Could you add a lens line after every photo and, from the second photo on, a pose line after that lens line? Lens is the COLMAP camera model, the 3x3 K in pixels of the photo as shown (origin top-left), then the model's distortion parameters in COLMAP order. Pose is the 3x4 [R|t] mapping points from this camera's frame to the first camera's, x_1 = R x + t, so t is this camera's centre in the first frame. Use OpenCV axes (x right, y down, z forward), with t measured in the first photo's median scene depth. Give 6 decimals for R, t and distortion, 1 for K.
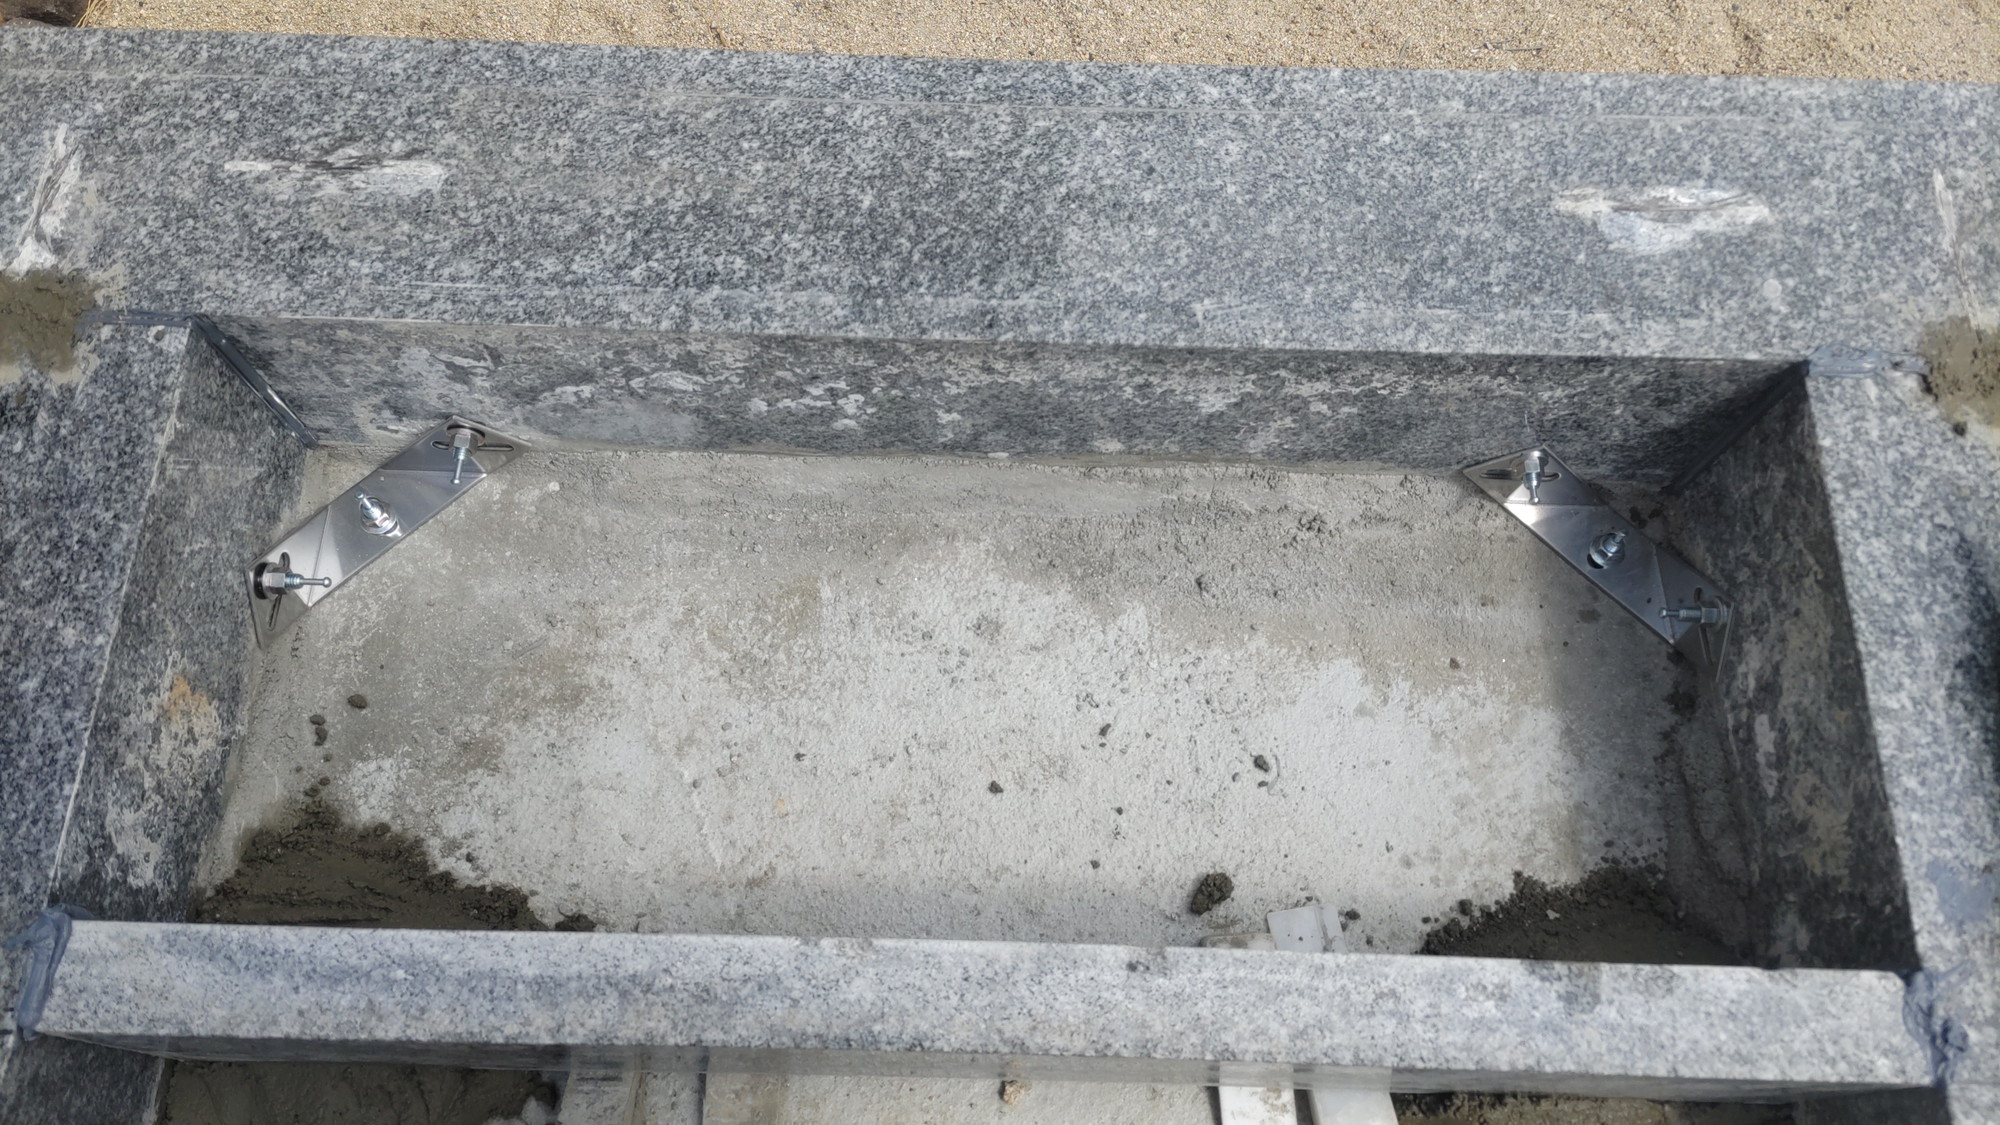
lens RADIAL K [[1515.0, 0, 1000.0], [0, 1515.0, 562.5], [0, 0, 1]] dist [0.102345, -0.150707]
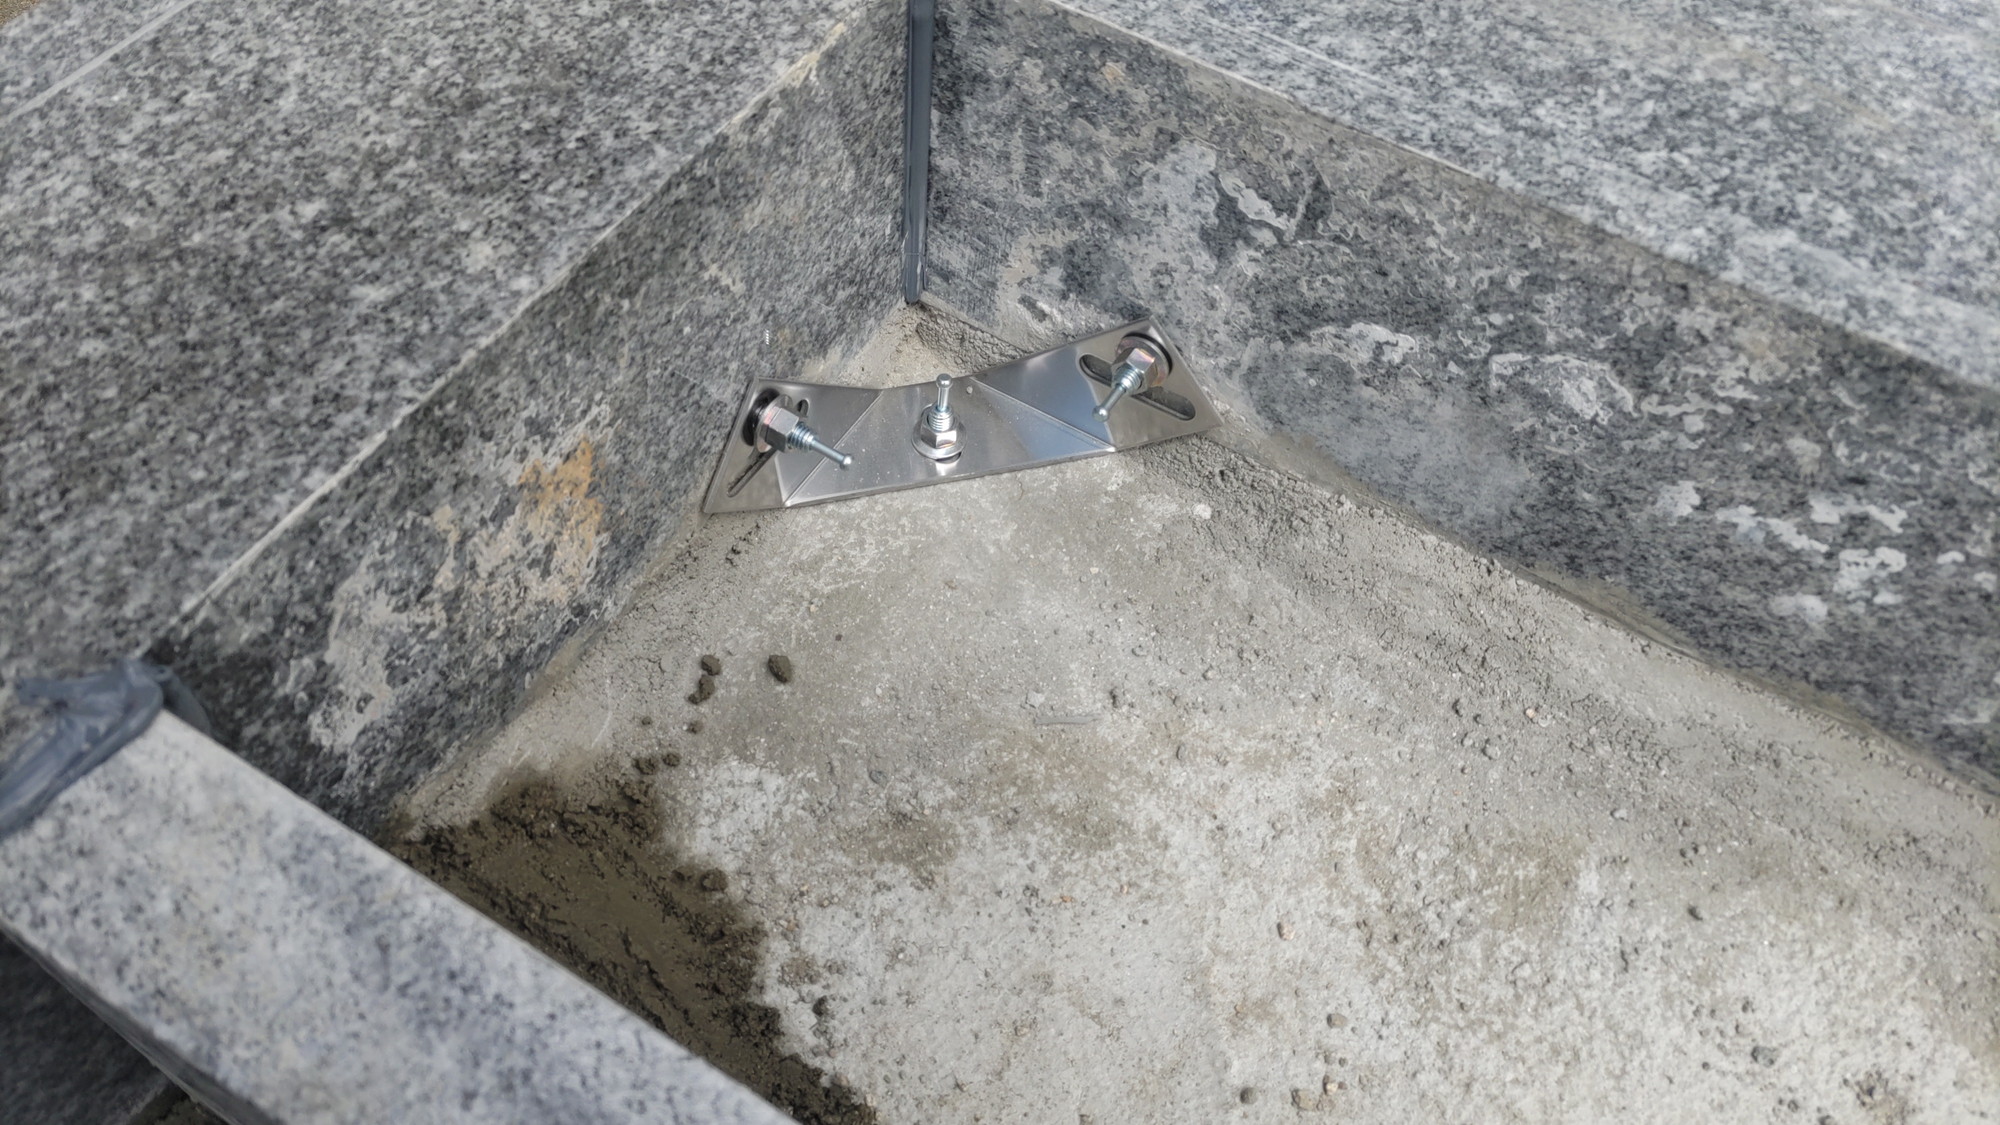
lens RADIAL K [[1601.8, 0, 1028.2], [0, 1601.8, 511.2], [0, 0, 1]] dist [0.104721, -0.164194]
pose [[0.872267, 0.418396, -0.253171, -0.231517], [-0.468857, 0.862653, -0.189742, 0.126993], [0.139011, 0.284207, 0.948632, 0.464332]]
